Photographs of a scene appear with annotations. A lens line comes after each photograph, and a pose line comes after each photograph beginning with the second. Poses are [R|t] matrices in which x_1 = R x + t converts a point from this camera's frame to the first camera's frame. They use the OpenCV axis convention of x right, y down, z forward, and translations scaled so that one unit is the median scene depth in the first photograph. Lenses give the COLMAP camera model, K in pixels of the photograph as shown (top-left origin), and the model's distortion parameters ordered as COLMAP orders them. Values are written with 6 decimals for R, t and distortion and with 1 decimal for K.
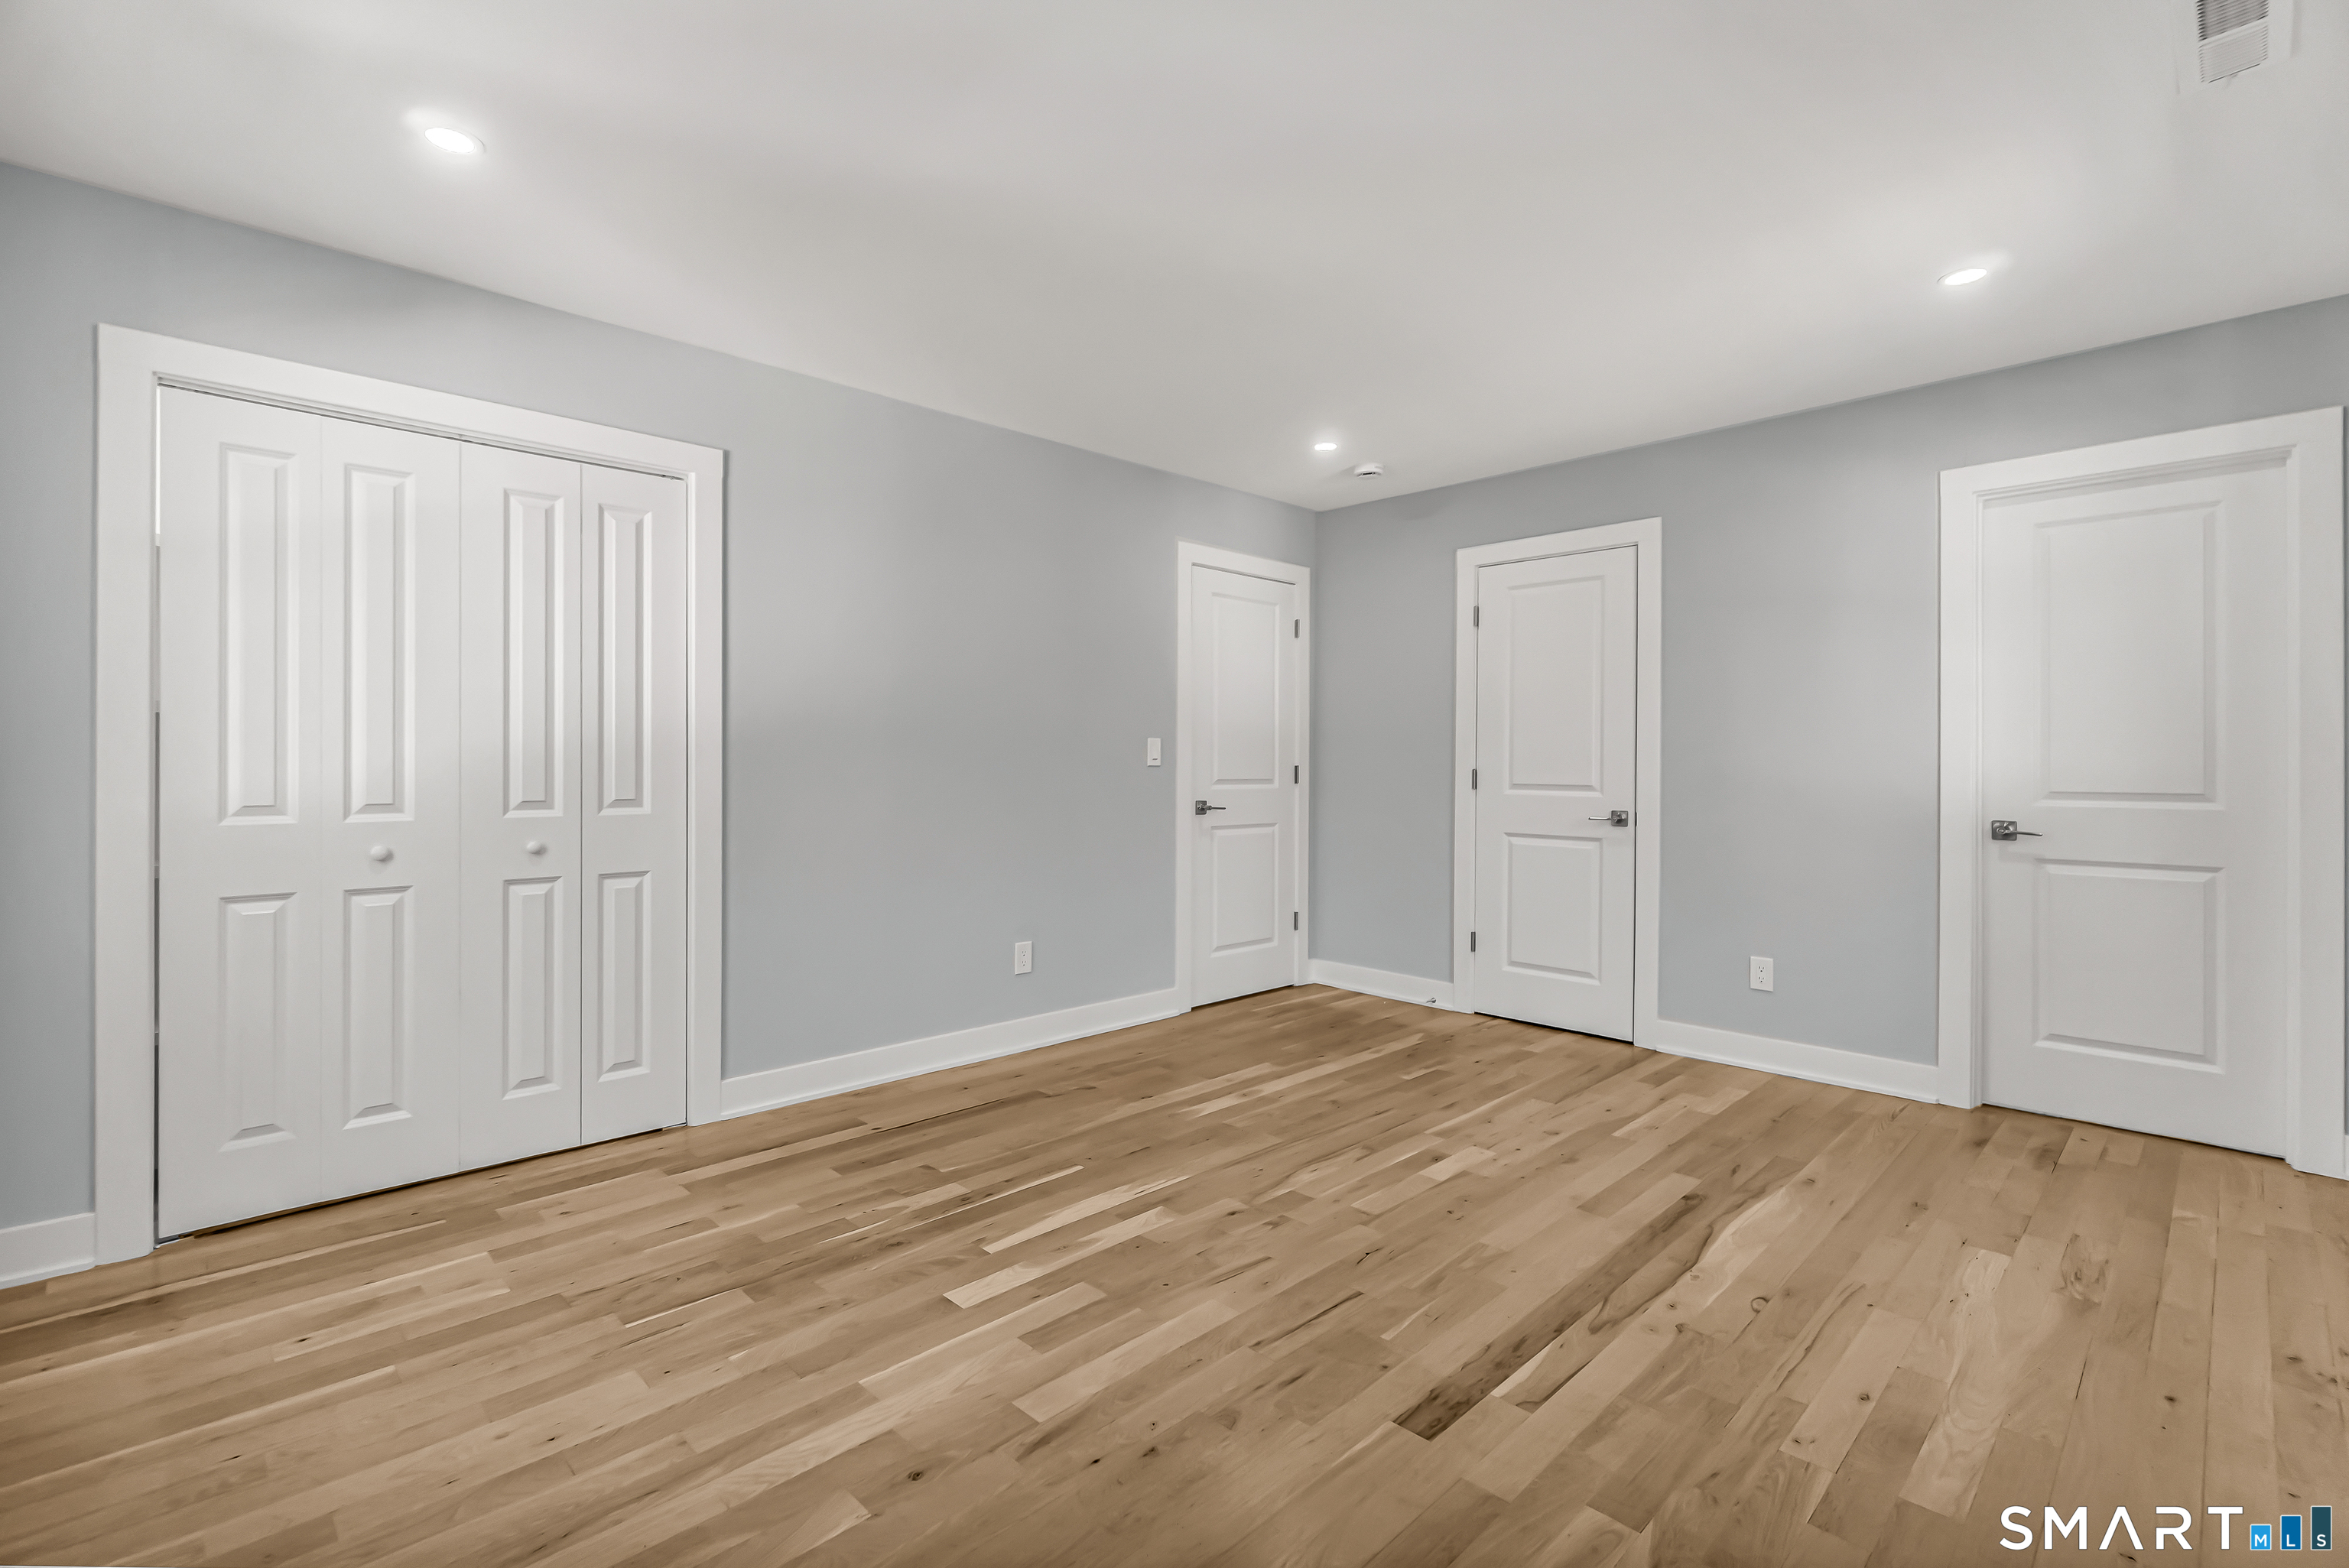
lens RADIAL K [[1043.9, 0, 1173.8], [0, 1043.9, 773.8], [0, 0, 1]] dist [0.002681, -0.000940]
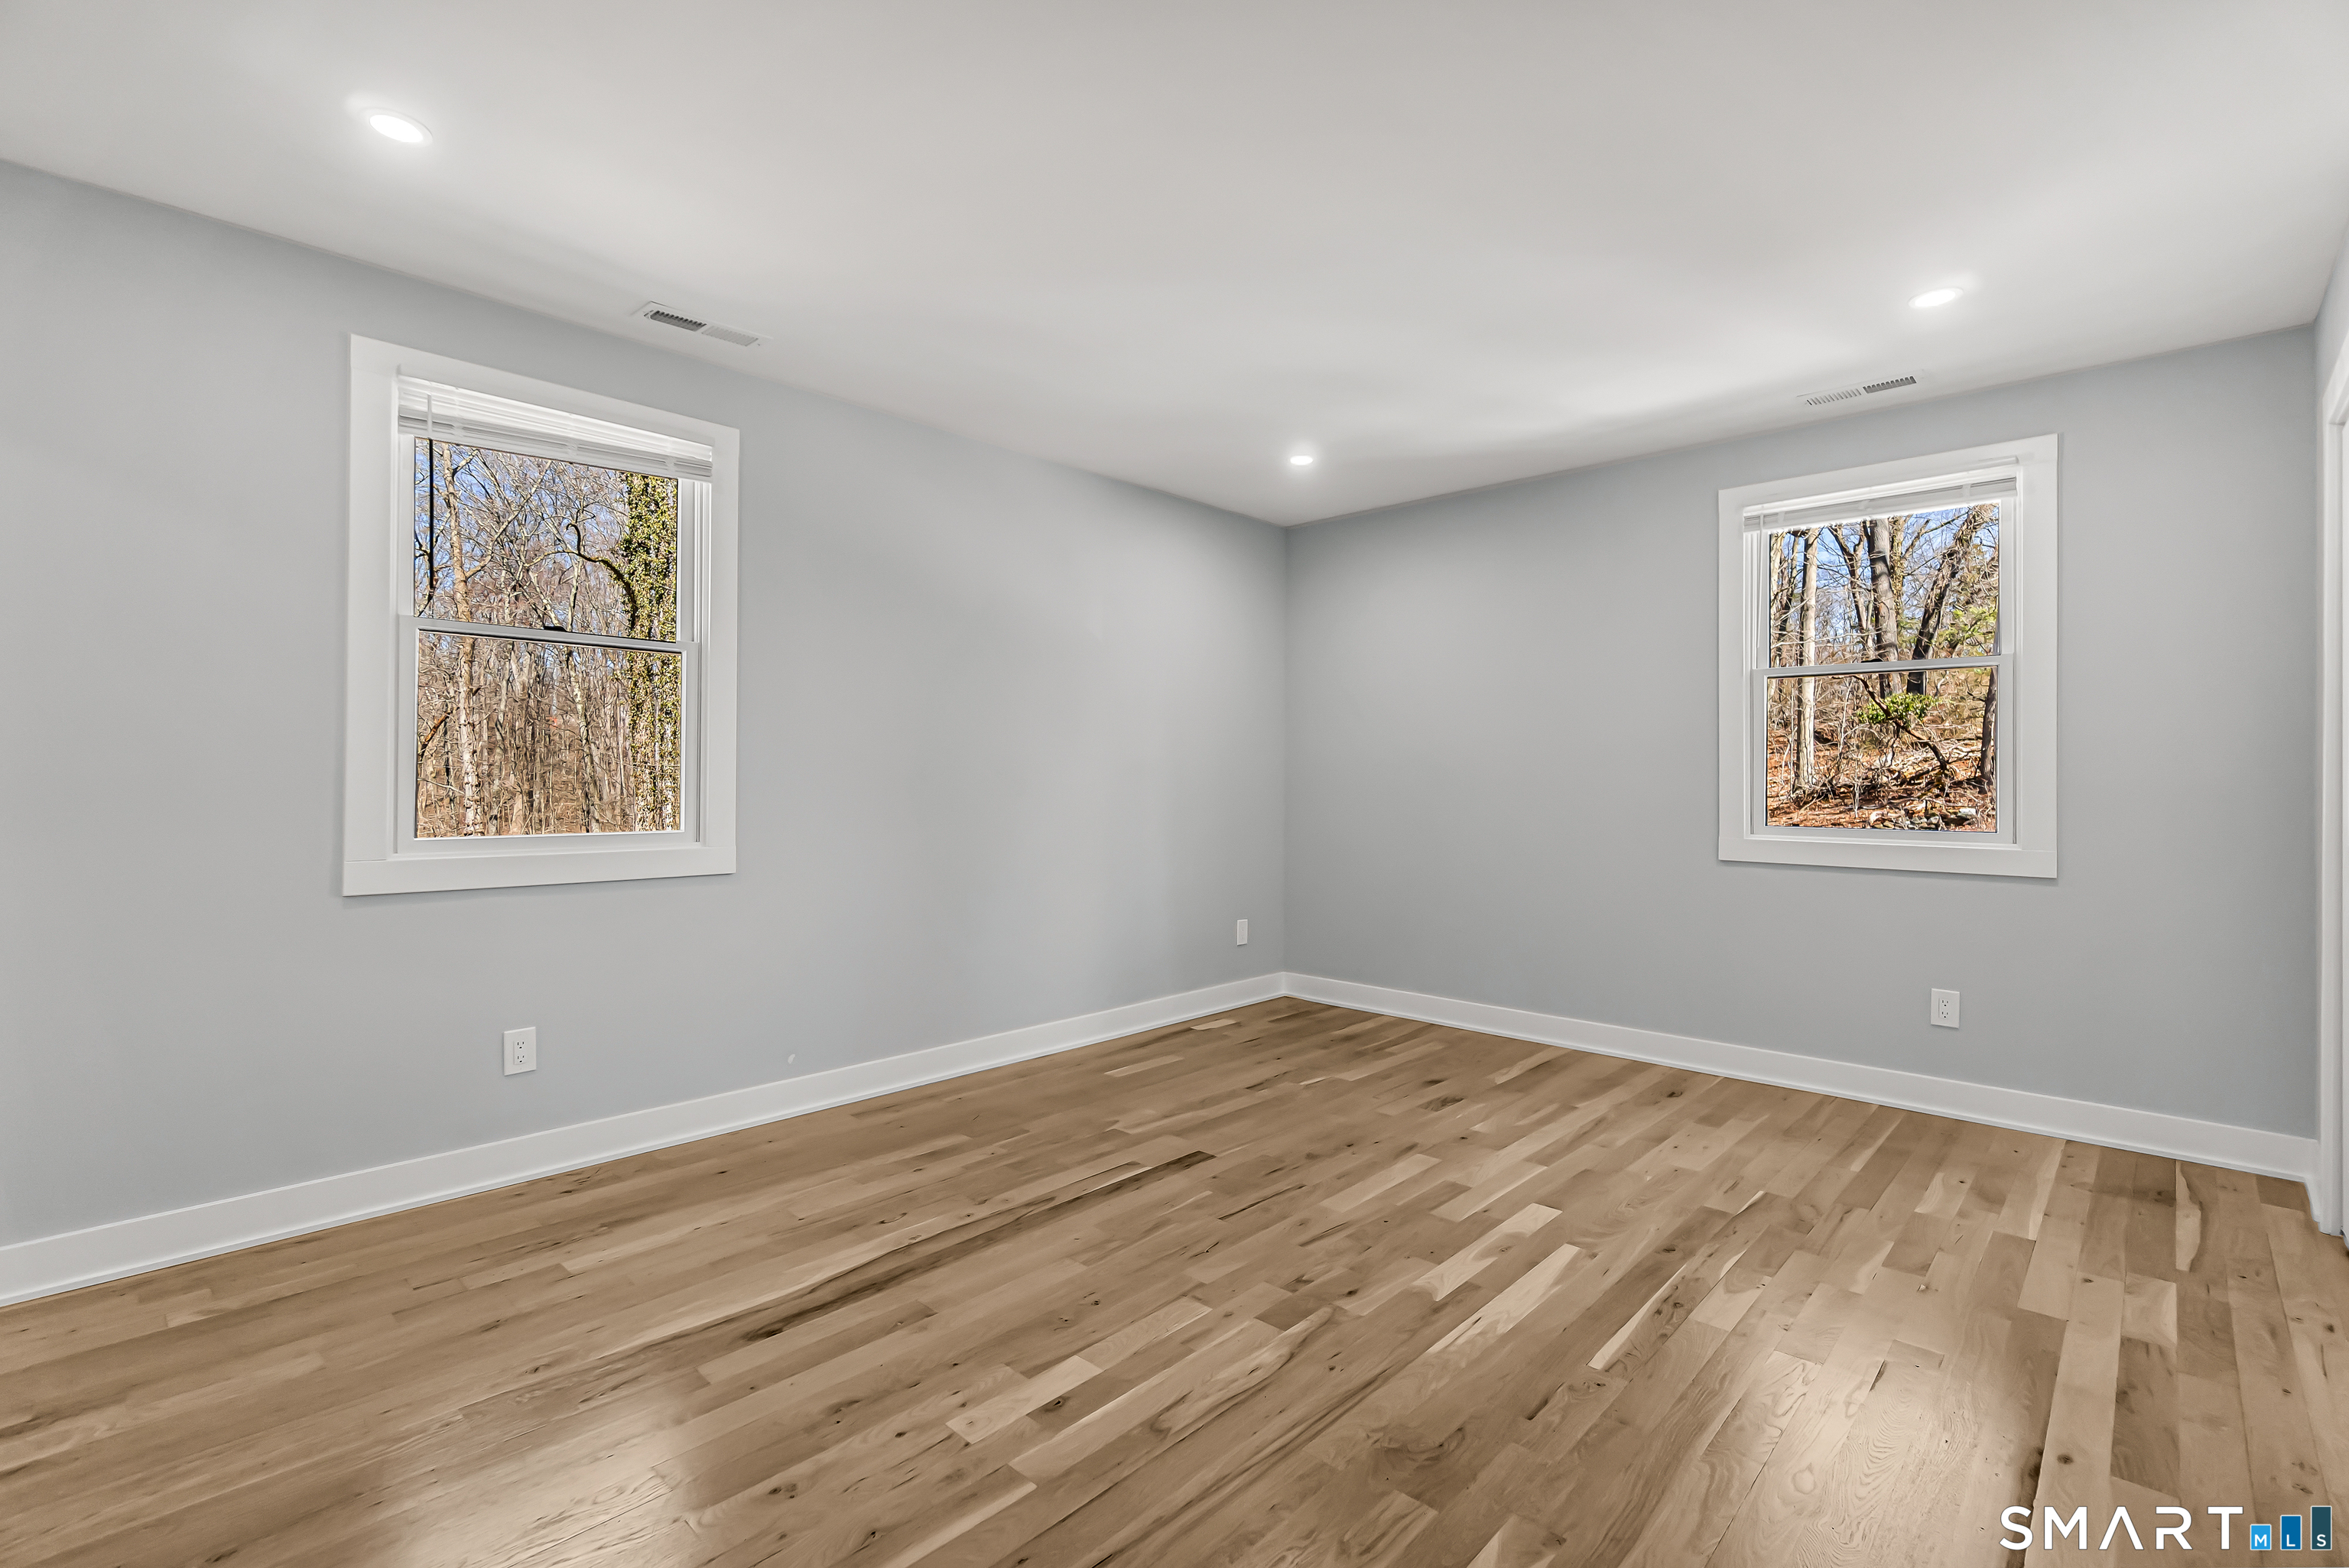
lens RADIAL K [[1043.9, 0, 1175.2], [0, 1043.9, 778.2], [0, 0, 1]] dist [0.002681, -0.000940]
pose [[-0.999313, -0.008821, -0.035999, 0.257943], [-0.009060, 0.999938, 0.006482, -0.011225], [0.035940, 0.006803, -0.999331, 2.025284]]
